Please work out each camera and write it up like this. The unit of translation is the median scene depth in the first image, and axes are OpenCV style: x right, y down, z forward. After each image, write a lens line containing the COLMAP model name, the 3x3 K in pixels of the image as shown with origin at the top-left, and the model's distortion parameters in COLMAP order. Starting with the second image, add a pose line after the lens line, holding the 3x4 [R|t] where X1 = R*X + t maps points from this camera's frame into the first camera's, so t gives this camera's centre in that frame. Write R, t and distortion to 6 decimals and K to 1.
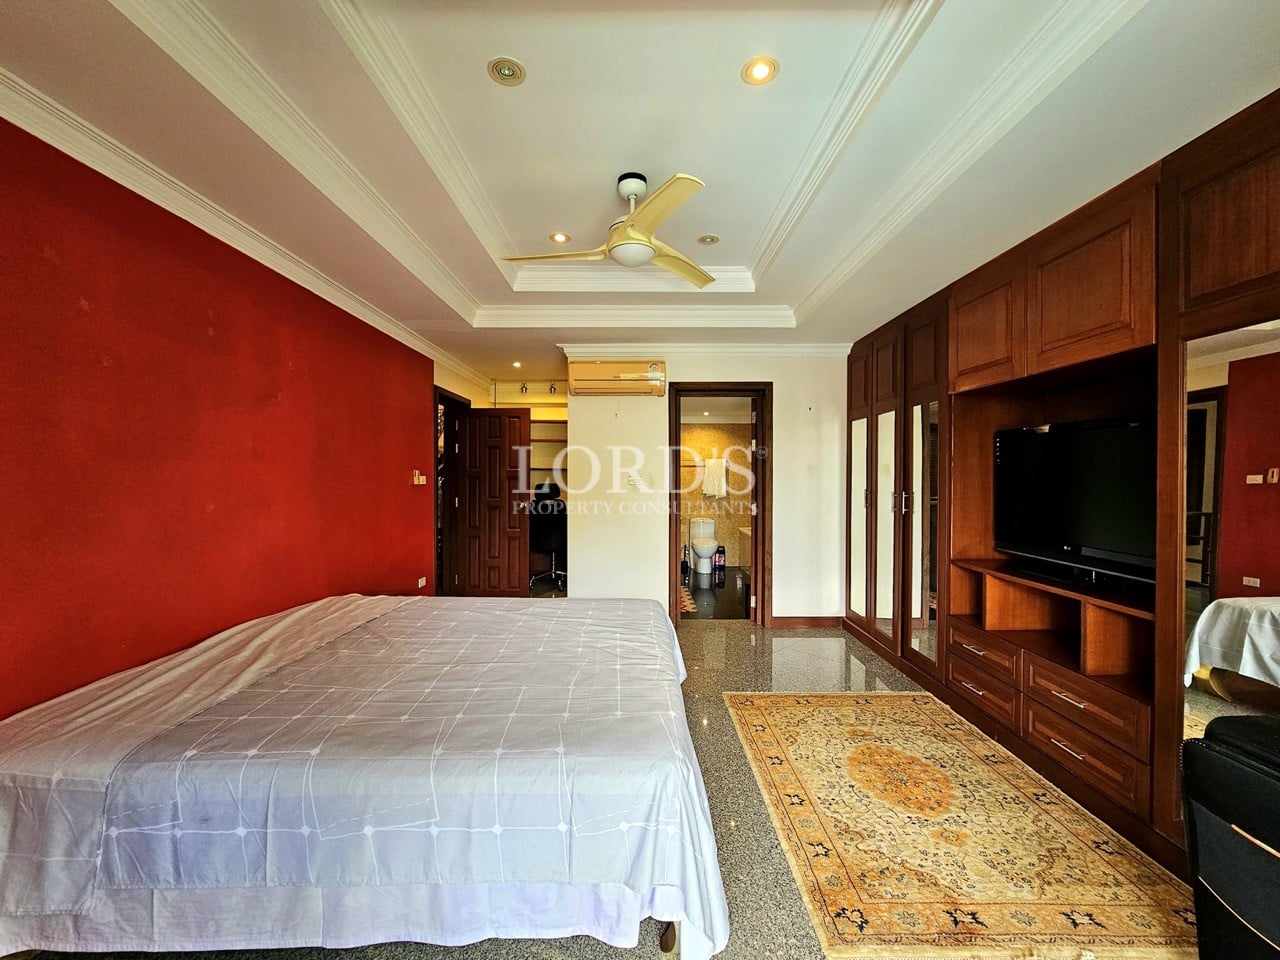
lens RADIAL K [[528.0, 0, 637.7], [0, 528.0, 480.4], [0, 0, 1]] dist [-0.003400, 0.001564]
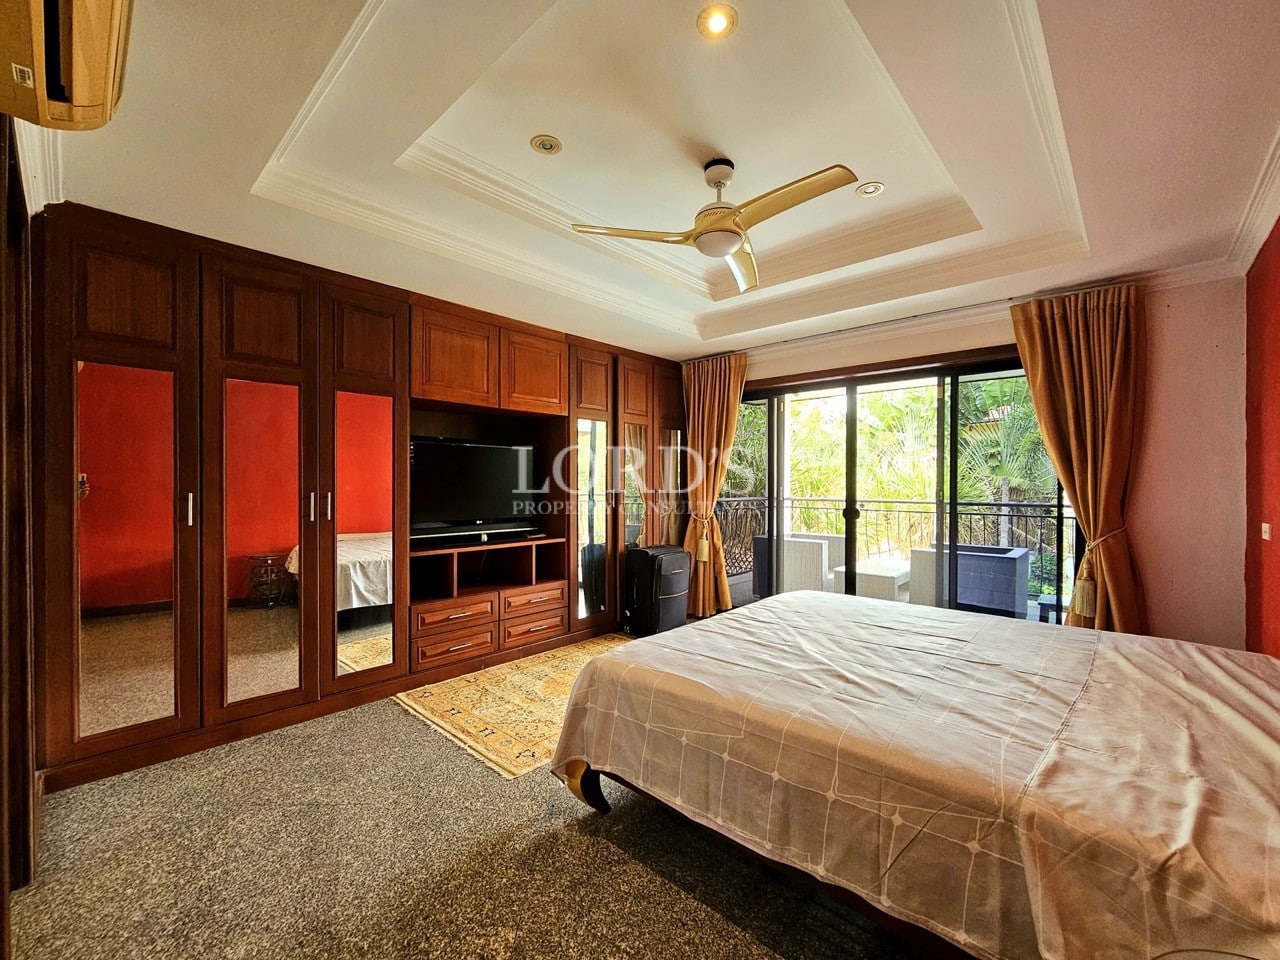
lens RADIAL K [[528.0, 0, 637.9], [0, 528.0, 482.0], [0, 0, 1]] dist [-0.003400, 0.001564]
pose [[-0.725844, -0.000003, 0.687860, -0.515609], [0.007520, 0.999940, 0.007940, 0.002388], [-0.687818, 0.010936, -0.725800, 1.610294]]
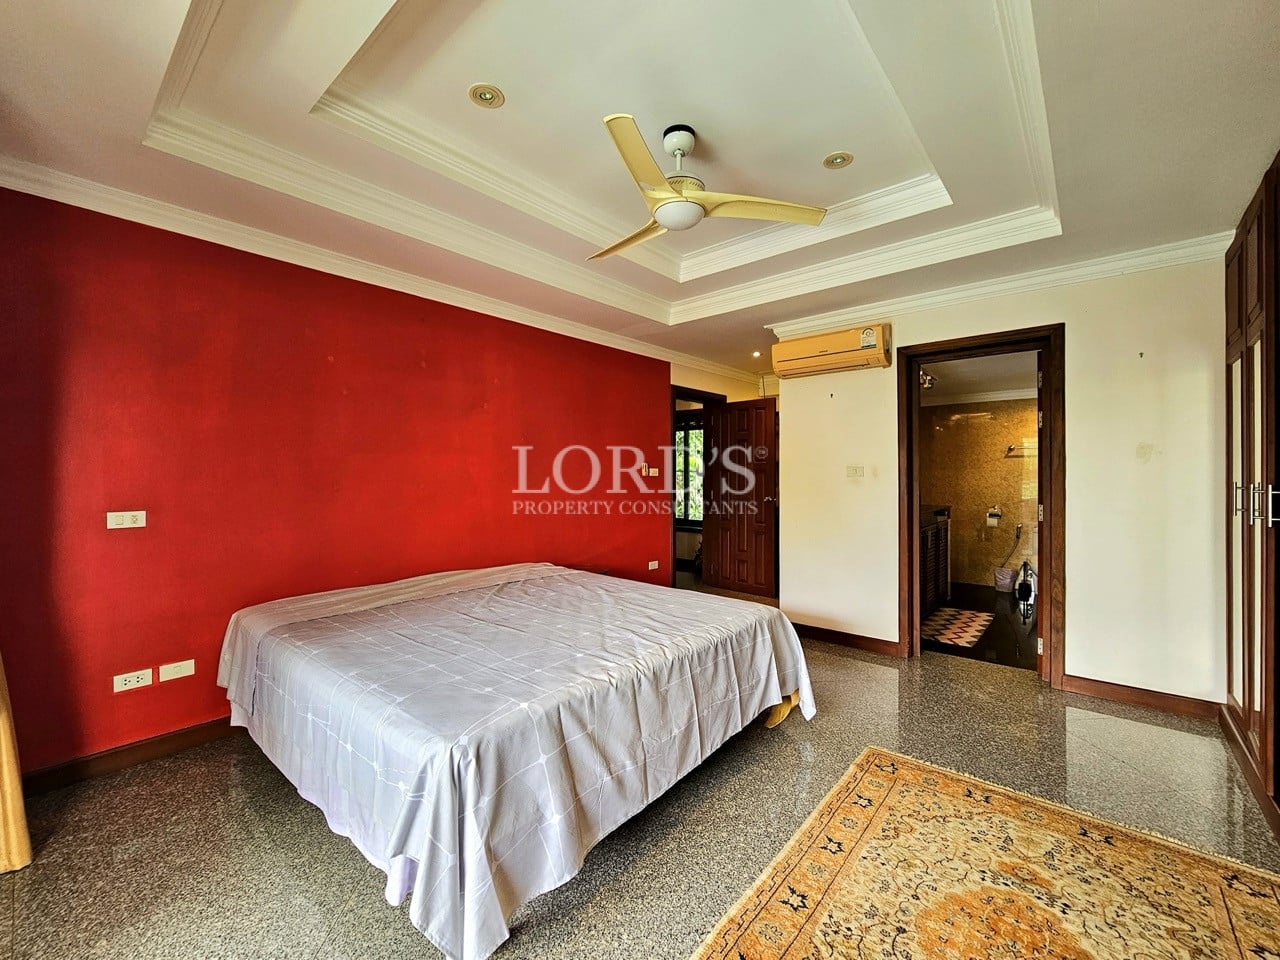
lens RADIAL K [[528.0, 0, 641.4], [0, 528.0, 475.9], [0, 0, 1]] dist [-0.003400, 0.001564]
pose [[0.758939, -0.001231, -0.651160, 0.469518], [-0.003853, 0.999972, -0.006381, 0.023363], [0.651150, 0.007351, 0.758914, 0.239582]]
